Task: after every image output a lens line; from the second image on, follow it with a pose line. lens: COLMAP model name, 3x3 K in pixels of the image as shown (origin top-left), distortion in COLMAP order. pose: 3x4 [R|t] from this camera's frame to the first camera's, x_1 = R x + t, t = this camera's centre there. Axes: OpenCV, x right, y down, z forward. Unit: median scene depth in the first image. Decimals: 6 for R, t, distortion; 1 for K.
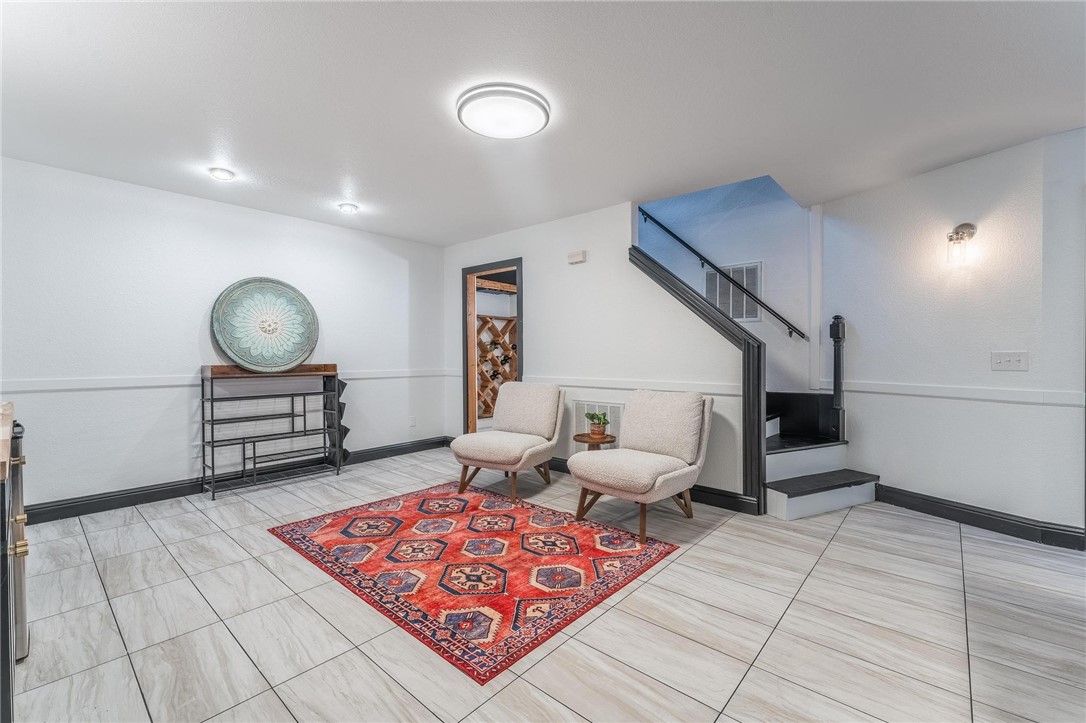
lens RADIAL K [[468.5, 0, 543.1], [0, 468.5, 361.0], [0, 0, 1]] dist [-0.016333, -0.000197]
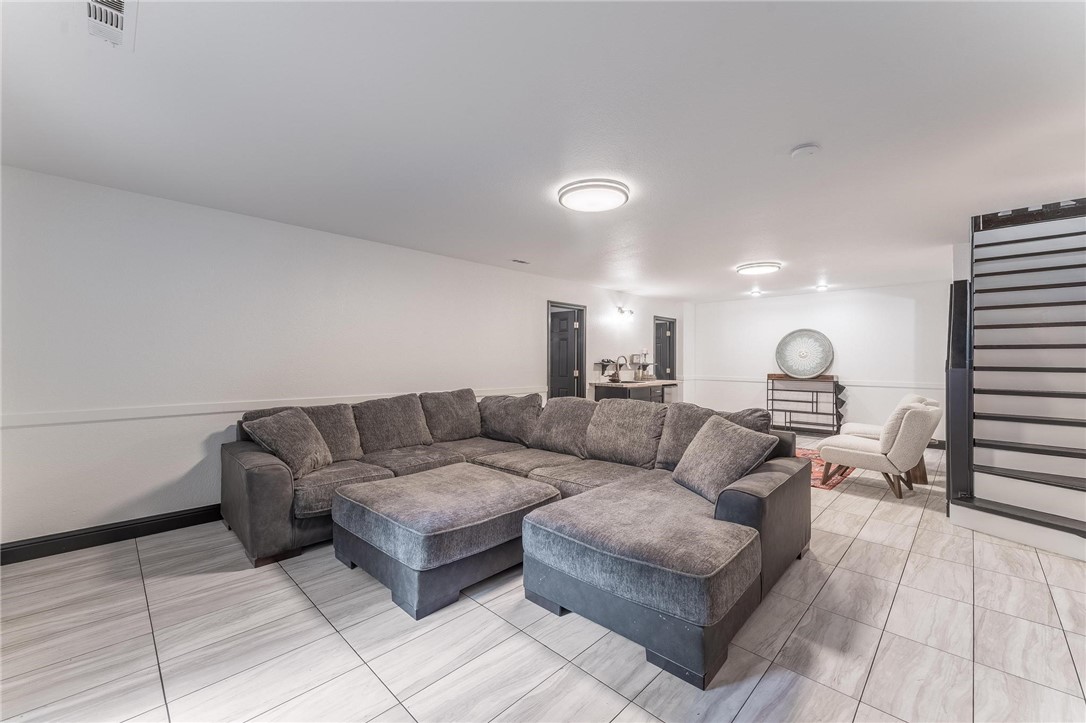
lens RADIAL K [[441.1, 0, 544.2], [0, 441.1, 361.6], [0, 0, 1]] dist [0.004225, 0.000052]
pose [[-0.051759, 0.003191, -0.998654, 1.266959], [-0.021695, 0.999755, 0.004319, -0.029174], [0.998424, 0.021889, -0.051677, 0.033597]]
